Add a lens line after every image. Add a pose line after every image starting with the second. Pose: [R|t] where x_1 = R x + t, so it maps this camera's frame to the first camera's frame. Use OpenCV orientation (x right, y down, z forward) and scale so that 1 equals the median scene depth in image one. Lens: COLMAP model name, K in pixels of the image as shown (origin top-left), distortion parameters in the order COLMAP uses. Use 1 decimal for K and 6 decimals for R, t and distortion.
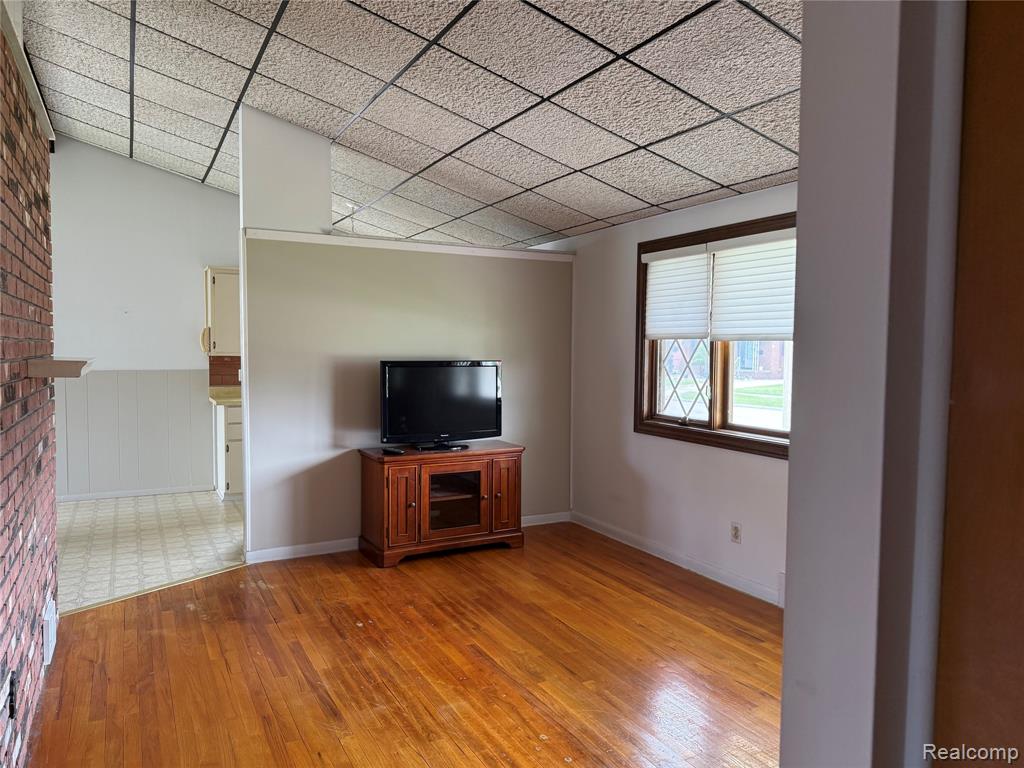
lens RADIAL K [[724.9, 0, 527.5], [0, 724.9, 372.6], [0, 0, 1]] dist [0.076840, -0.073578]
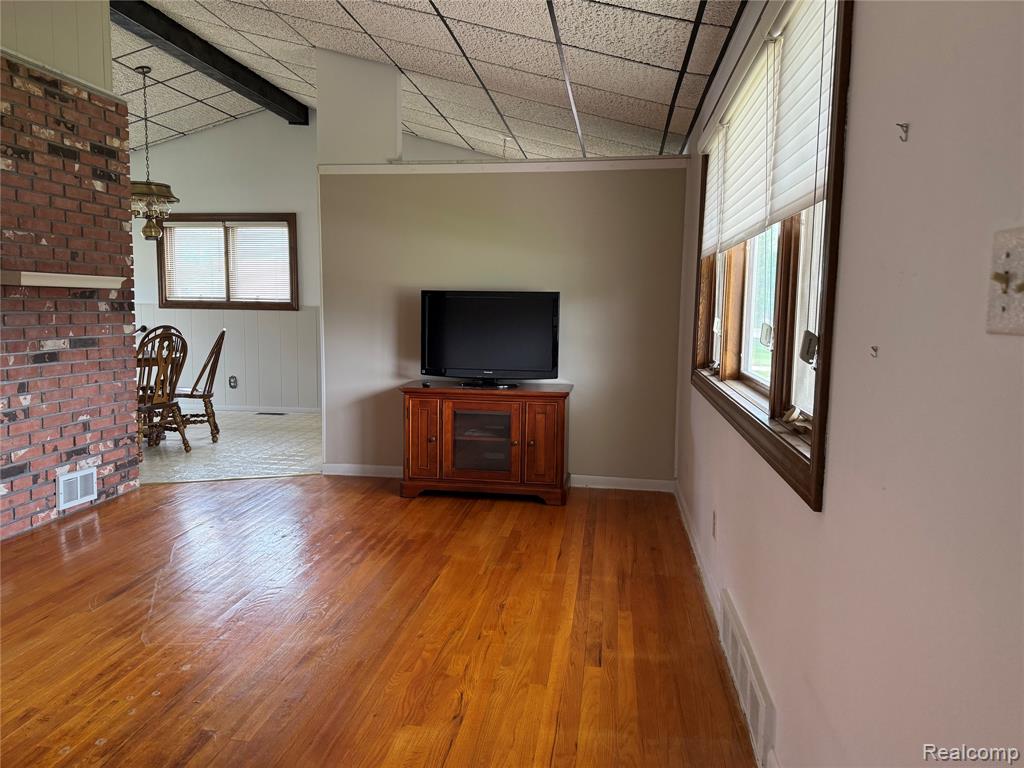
lens RADIAL K [[724.9, 0, 503.9], [0, 724.9, 382.5], [0, 0, 1]] dist [0.076840, -0.073578]
pose [[0.789958, 0.066491, -0.609545, 0.521021], [-0.026823, 0.996899, 0.073981, 0.034090], [0.612574, -0.042092, 0.789291, 0.312411]]
